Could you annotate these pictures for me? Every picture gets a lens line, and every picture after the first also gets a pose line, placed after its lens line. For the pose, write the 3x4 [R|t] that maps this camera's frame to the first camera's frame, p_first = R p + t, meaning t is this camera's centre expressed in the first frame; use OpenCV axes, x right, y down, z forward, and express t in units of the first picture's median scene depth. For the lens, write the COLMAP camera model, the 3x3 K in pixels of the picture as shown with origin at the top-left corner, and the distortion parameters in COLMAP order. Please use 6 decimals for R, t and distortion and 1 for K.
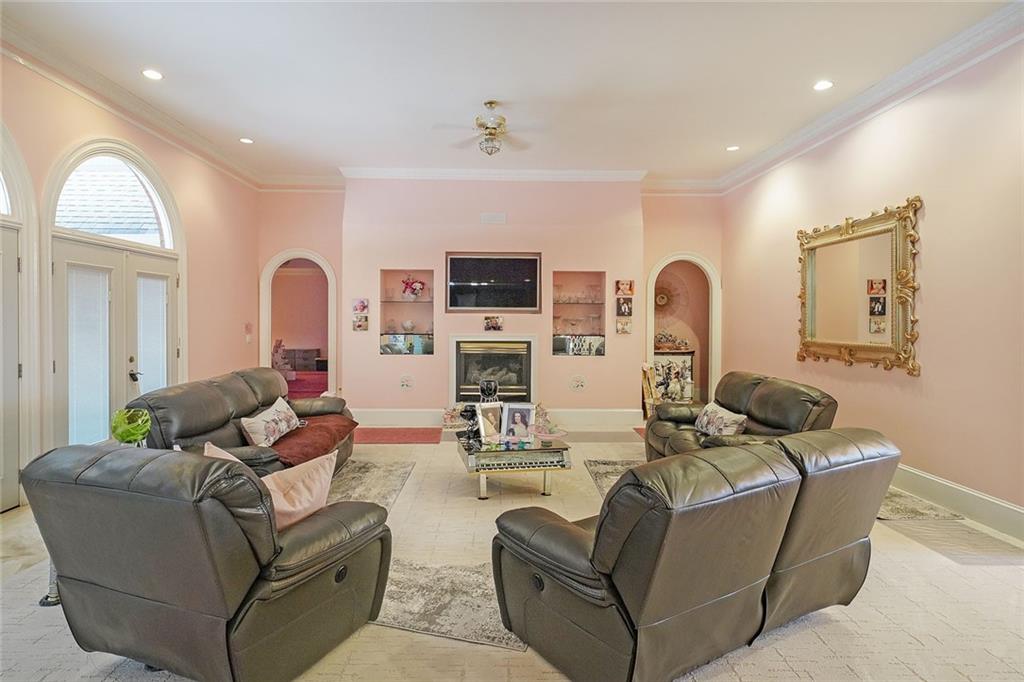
lens RADIAL K [[535.0, 0, 511.8], [0, 535.0, 319.6], [0, 0, 1]] dist [0.001612, 0.000277]
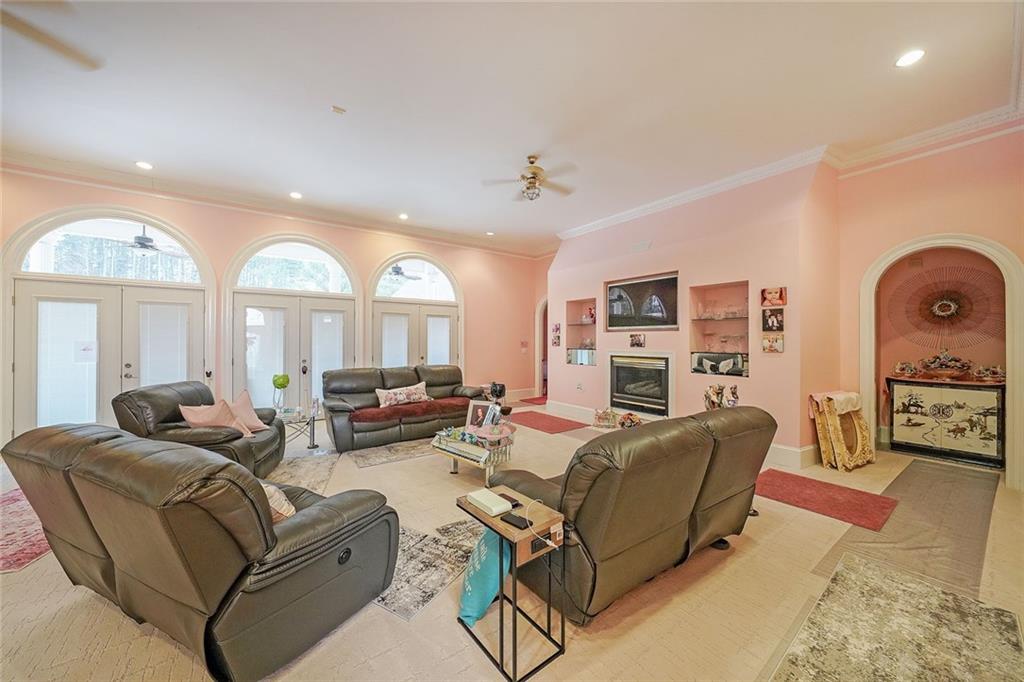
lens RADIAL K [[361.7, 0, 515.5], [0, 361.7, 337.4], [0, 0, 1]] dist [-0.017300, 0.000087]
pose [[0.580780, -0.010216, -0.813996, 0.430455], [-0.002215, 0.999898, -0.014129, 0.011783], [0.814058, 0.010009, 0.580698, 0.354840]]
